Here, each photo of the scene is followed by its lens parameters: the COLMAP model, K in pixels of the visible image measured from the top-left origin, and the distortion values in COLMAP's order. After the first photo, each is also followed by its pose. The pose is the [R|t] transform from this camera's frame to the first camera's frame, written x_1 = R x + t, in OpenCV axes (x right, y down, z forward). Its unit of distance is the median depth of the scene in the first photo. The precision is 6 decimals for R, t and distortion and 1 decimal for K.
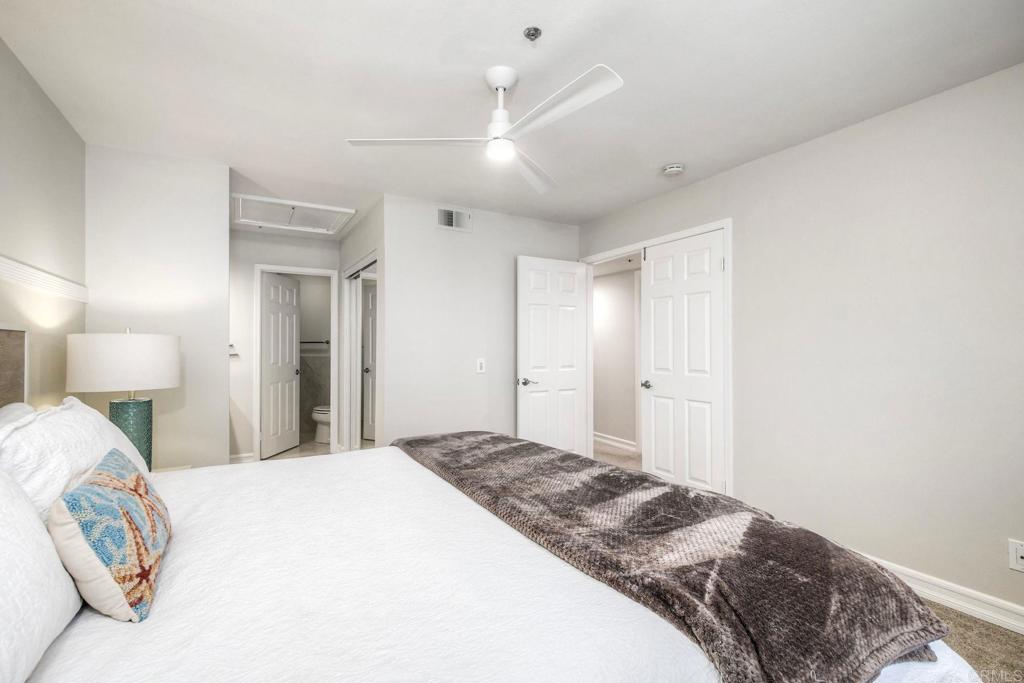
lens RADIAL K [[452.8, 0, 512.0], [0, 452.8, 341.5], [0, 0, 1]] dist [0.001986, 0.000115]
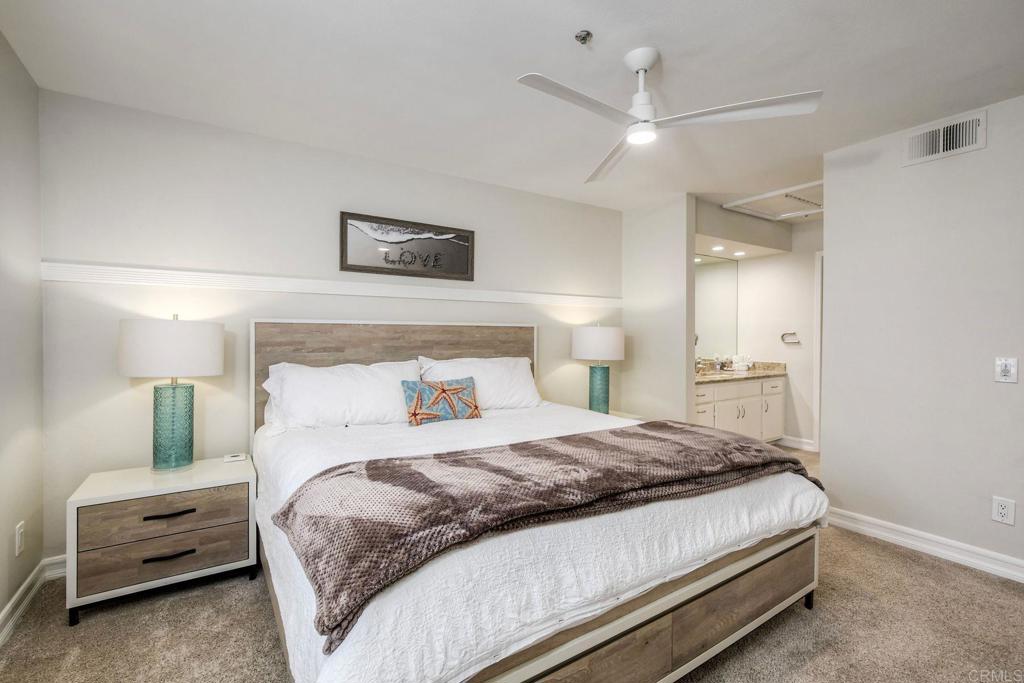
lens RADIAL K [[454.4, 0, 511.6], [0, 454.4, 329.9], [0, 0, 1]] dist [-0.000395, 0.000024]
pose [[0.053418, -0.002129, -0.998570, 0.807352], [0.006291, 0.999979, -0.001796, -0.001195], [0.998552, -0.006186, 0.053430, 0.573586]]
